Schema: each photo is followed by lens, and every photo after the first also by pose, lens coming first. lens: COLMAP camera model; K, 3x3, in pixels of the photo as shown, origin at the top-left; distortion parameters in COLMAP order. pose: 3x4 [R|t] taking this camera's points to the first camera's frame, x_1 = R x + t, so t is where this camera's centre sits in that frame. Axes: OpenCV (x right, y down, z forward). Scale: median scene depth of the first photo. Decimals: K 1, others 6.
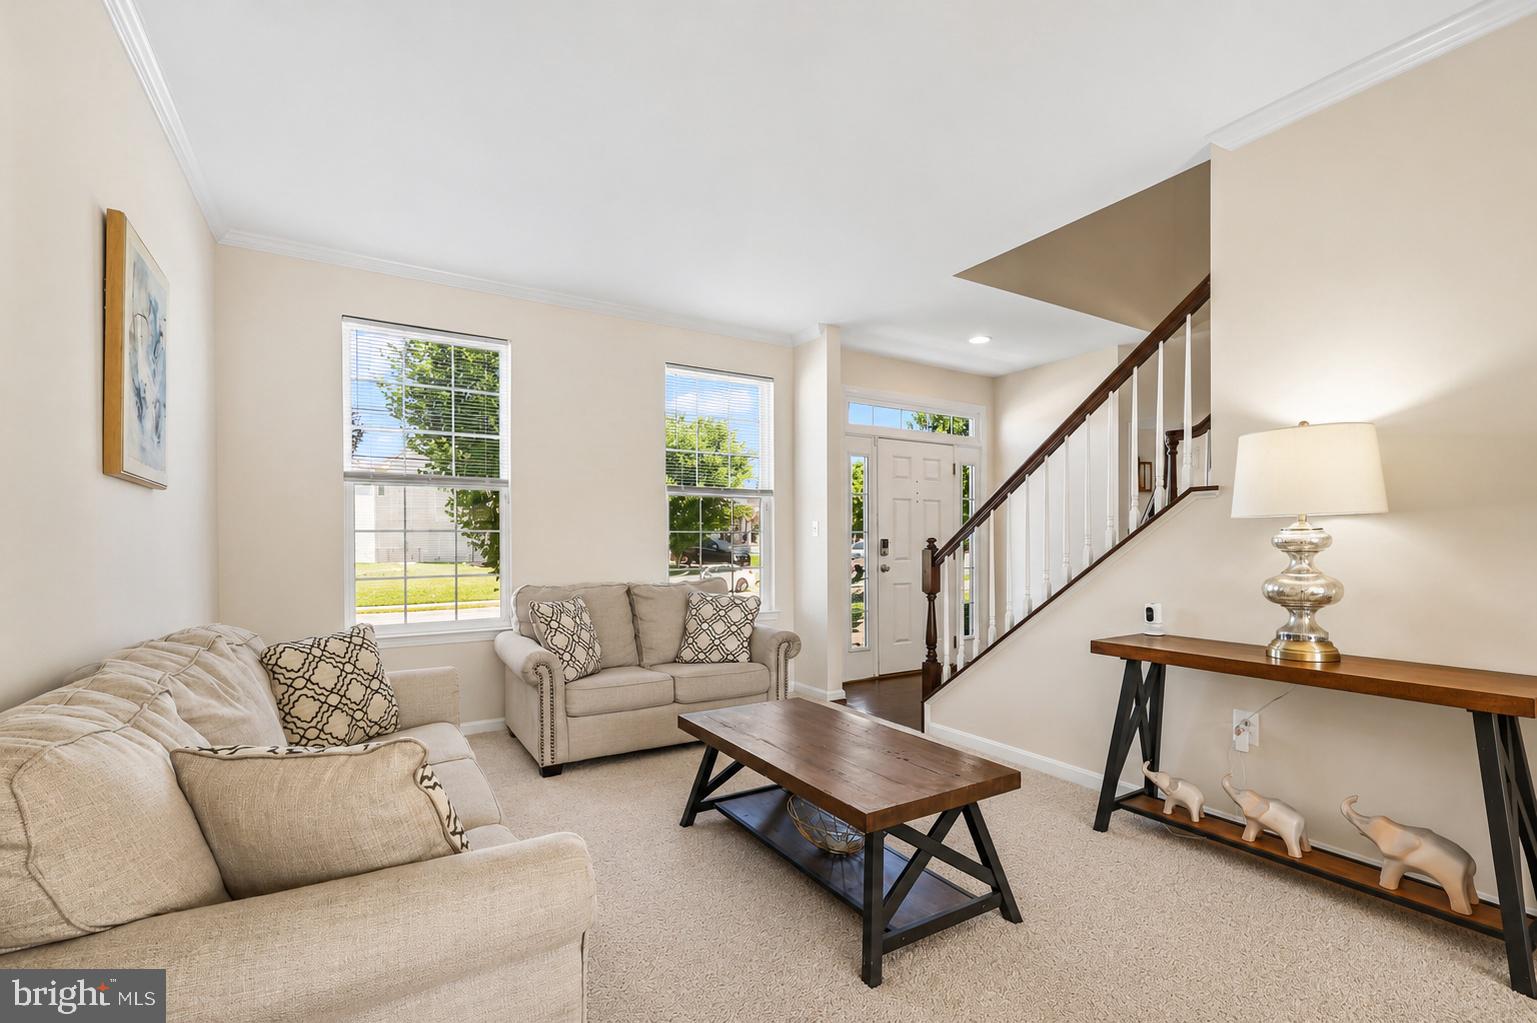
lens RADIAL K [[646.6, 0, 774.7], [0, 646.6, 540.7], [0, 0, 1]] dist [0.001812, -0.000122]
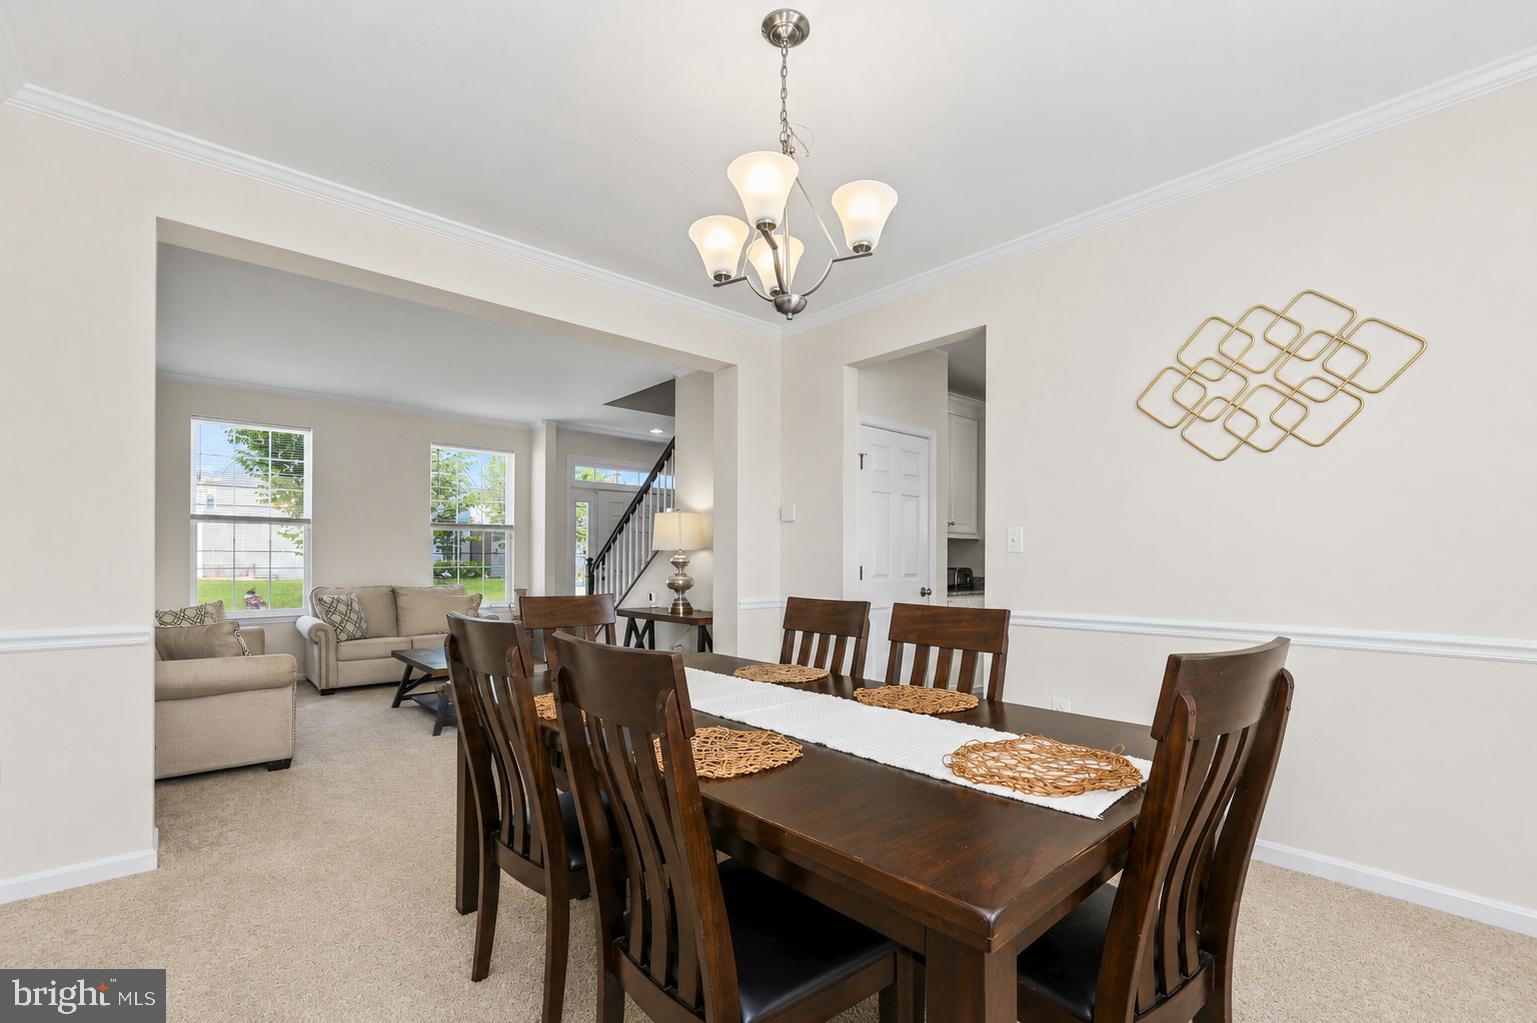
lens RADIAL K [[646.6, 0, 774.7], [0, 646.6, 540.7], [0, 0, 1]] dist [0.001812, -0.000122]
pose [[0.979560, 0.011505, 0.200823, 0.480128], [-0.005992, 0.999589, -0.028039, -0.008782], [-0.201063, 0.026263, 0.979226, -0.954482]]
